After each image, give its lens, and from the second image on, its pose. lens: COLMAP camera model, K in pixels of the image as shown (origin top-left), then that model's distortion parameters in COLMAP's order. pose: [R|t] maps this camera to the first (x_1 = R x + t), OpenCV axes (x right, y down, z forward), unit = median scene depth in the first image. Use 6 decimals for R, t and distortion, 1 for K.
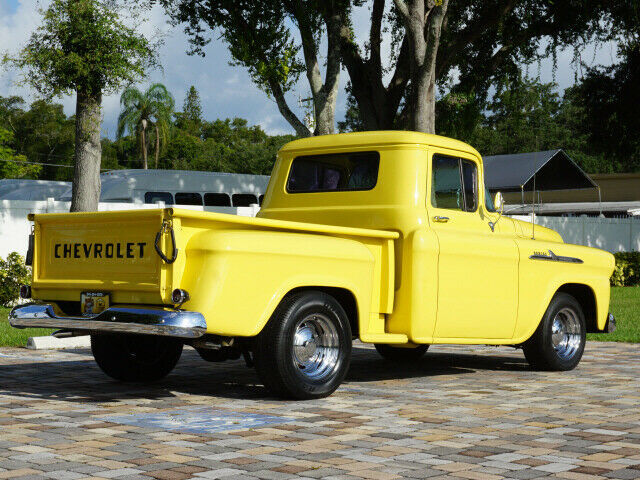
lens RADIAL K [[1485.3, 0, 320.0], [0, 1485.3, 240.0], [0, 0, 1]] dist [0.043966, 0.303981]
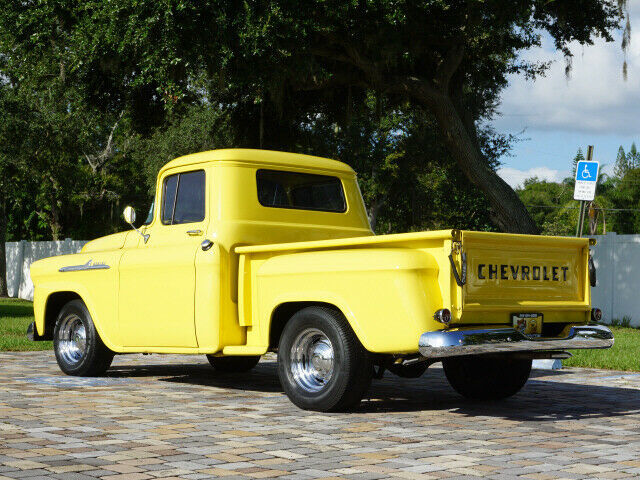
lens RADIAL K [[1440.9, 0, 319.6], [0, 1440.9, 238.1], [0, 0, 1]] dist [0.064458, 0.260620]
pose [[0.019315, 0.027012, 0.999449, -1.137614], [-0.038488, 0.998914, -0.026253, 0.014830], [-0.999072, -0.037960, 0.020334, 1.116632]]
